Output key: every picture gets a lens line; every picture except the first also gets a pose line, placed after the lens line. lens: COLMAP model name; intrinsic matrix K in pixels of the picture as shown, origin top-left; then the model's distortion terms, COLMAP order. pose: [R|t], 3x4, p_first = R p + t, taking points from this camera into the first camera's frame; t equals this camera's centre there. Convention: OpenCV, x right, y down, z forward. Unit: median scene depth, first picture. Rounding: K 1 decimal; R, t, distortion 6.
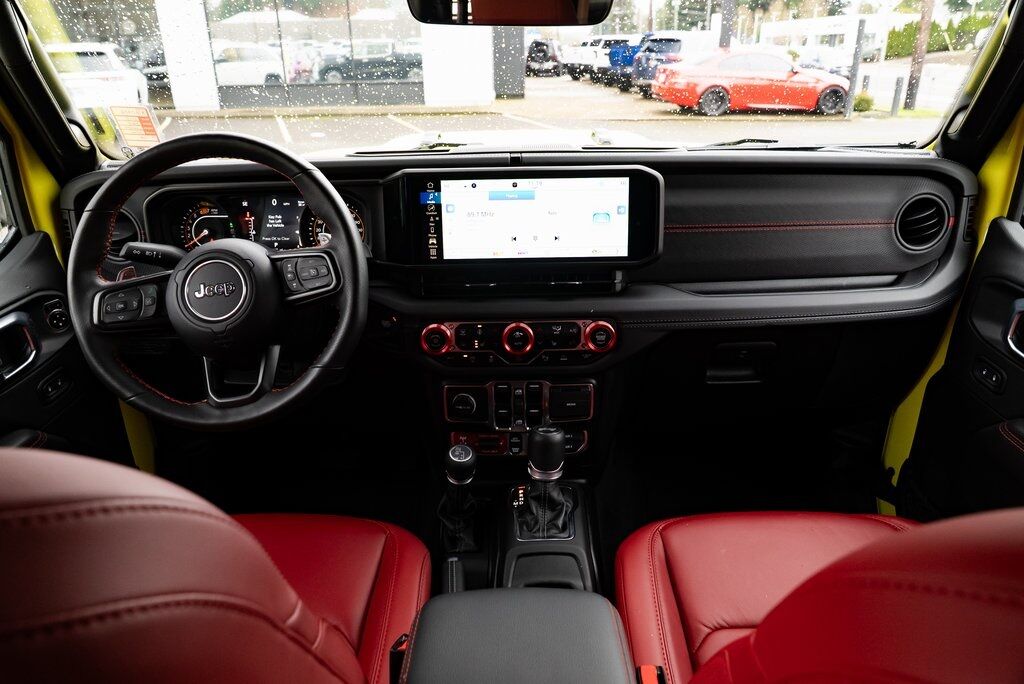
lens RADIAL K [[697.6, 0, 512.0], [0, 697.6, 342.0], [0, 0, 1]] dist [-0.031314, 0.025010]
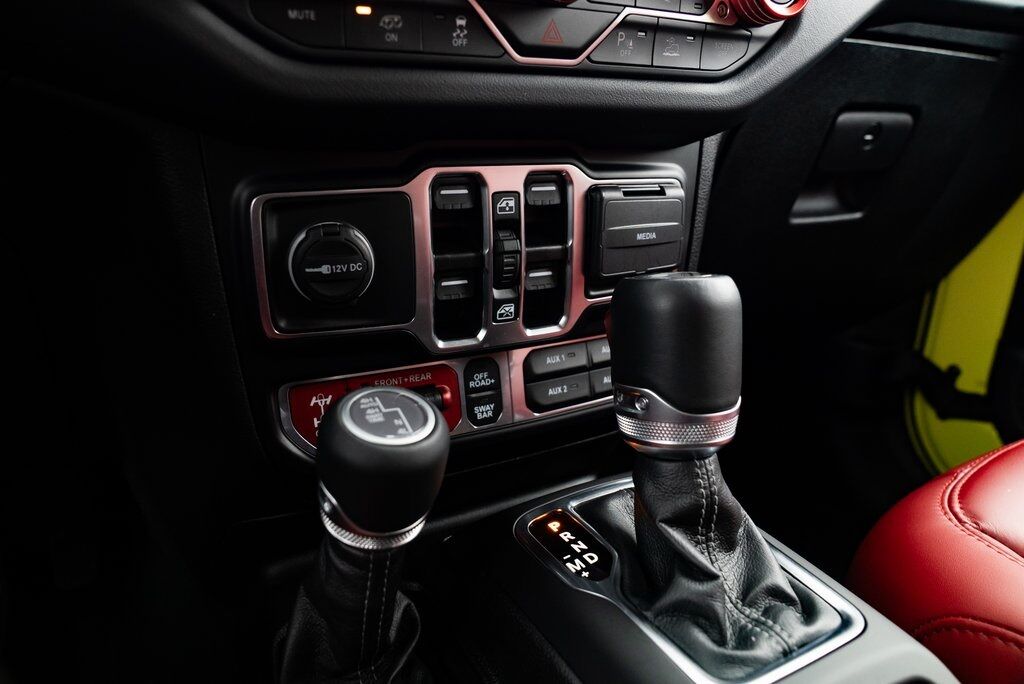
lens RADIAL K [[697.6, 0, 512.0], [0, 697.6, 342.0], [0, 0, 1]] dist [-0.031314, 0.025010]
pose [[0.875479, -0.118539, 0.468493, -0.153324], [0.156788, 0.986681, -0.043340, 0.157362], [-0.457115, 0.111397, 0.882404, 0.790780]]
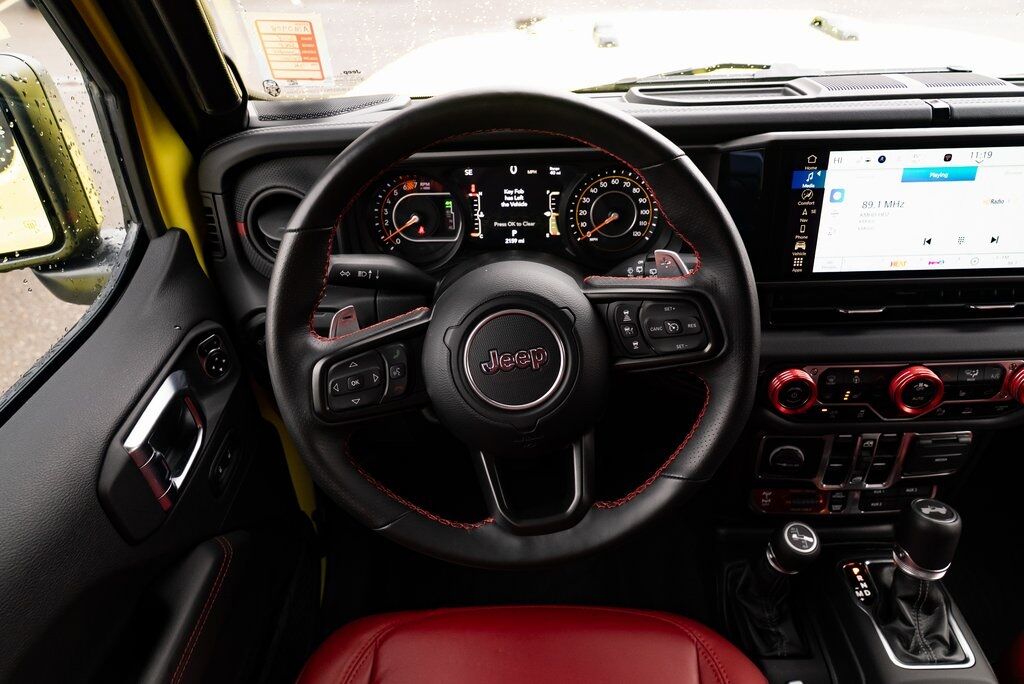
lens RADIAL K [[695.6, 0, 512.0], [0, 695.6, 342.0], [0, 0, 1]] dist [-0.043573, 0.033143]
pose [[0.999856, -0.012191, -0.011818, -0.371983], [0.014196, 0.982083, 0.187911, -0.180600], [0.009315, -0.188052, 0.982115, 0.355489]]
